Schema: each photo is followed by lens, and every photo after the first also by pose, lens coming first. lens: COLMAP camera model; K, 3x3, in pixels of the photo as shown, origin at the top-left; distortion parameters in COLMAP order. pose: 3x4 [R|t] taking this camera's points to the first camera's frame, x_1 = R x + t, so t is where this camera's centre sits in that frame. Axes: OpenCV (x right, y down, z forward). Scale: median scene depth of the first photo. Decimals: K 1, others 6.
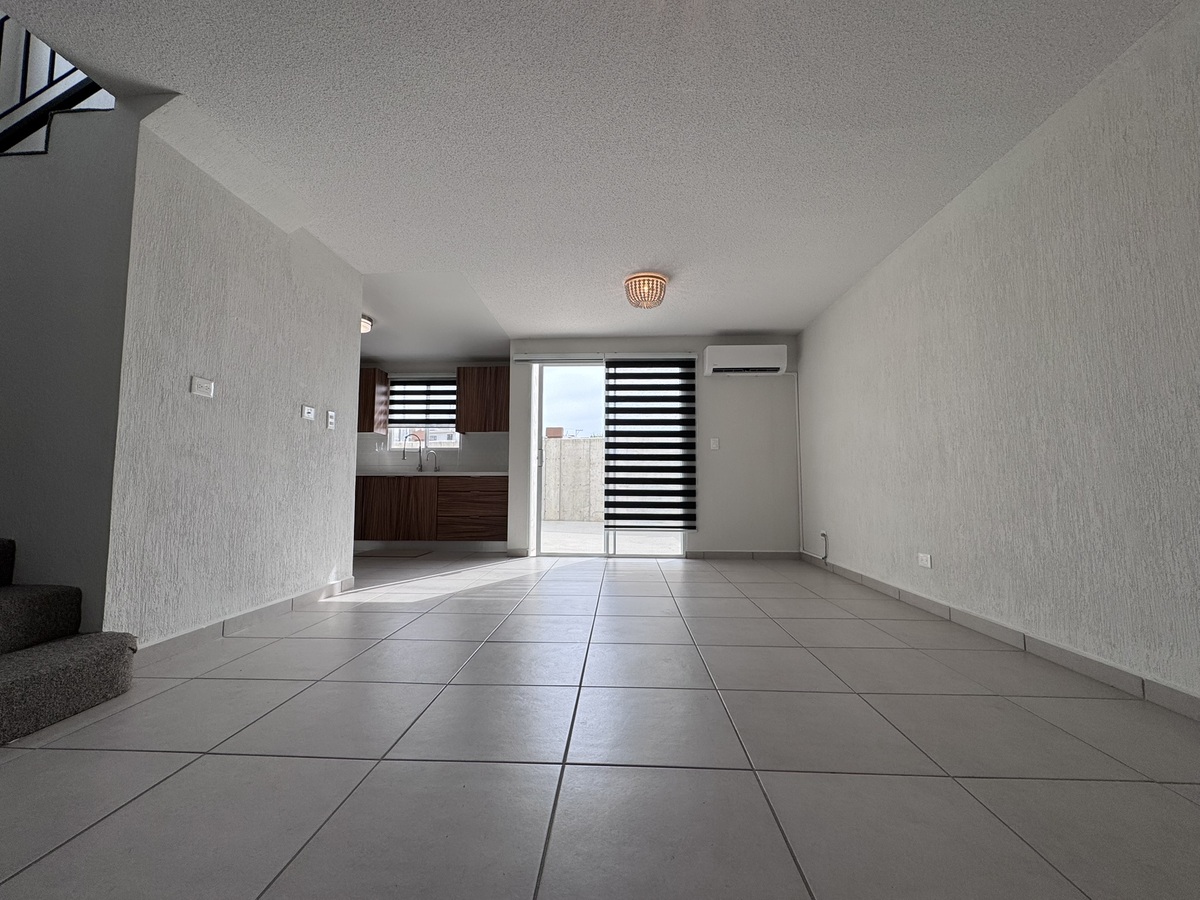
lens RADIAL K [[480.2, 0, 599.0], [0, 480.2, 448.6], [0, 0, 1]] dist [-0.002286, 0.000679]
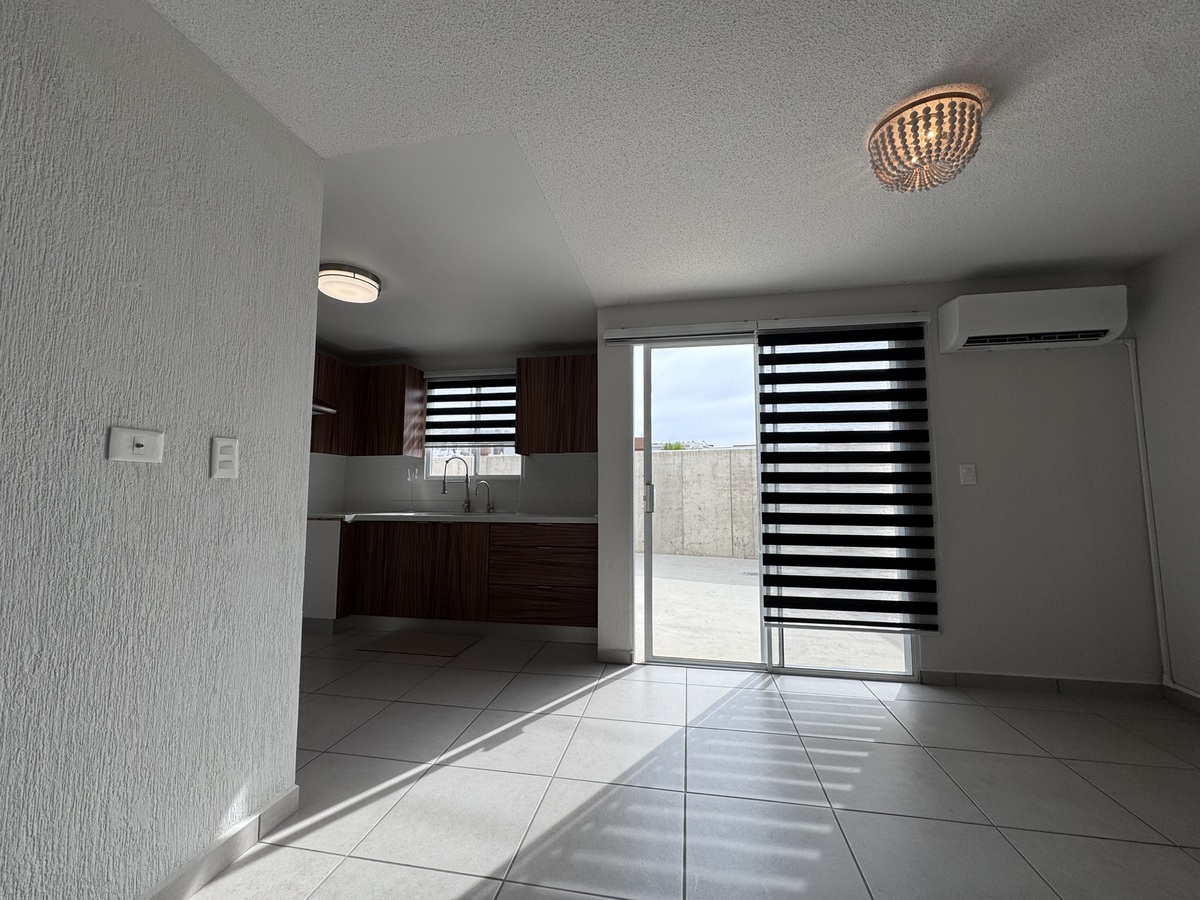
lens RADIAL K [[480.2, 0, 599.0], [0, 480.2, 448.6], [0, 0, 1]] dist [-0.002286, 0.000679]
pose [[0.991053, -0.012663, -0.132867, -0.104858], [0.011352, 0.999879, -0.010622, -0.038059], [0.132986, 0.009019, 0.991077, 0.392942]]
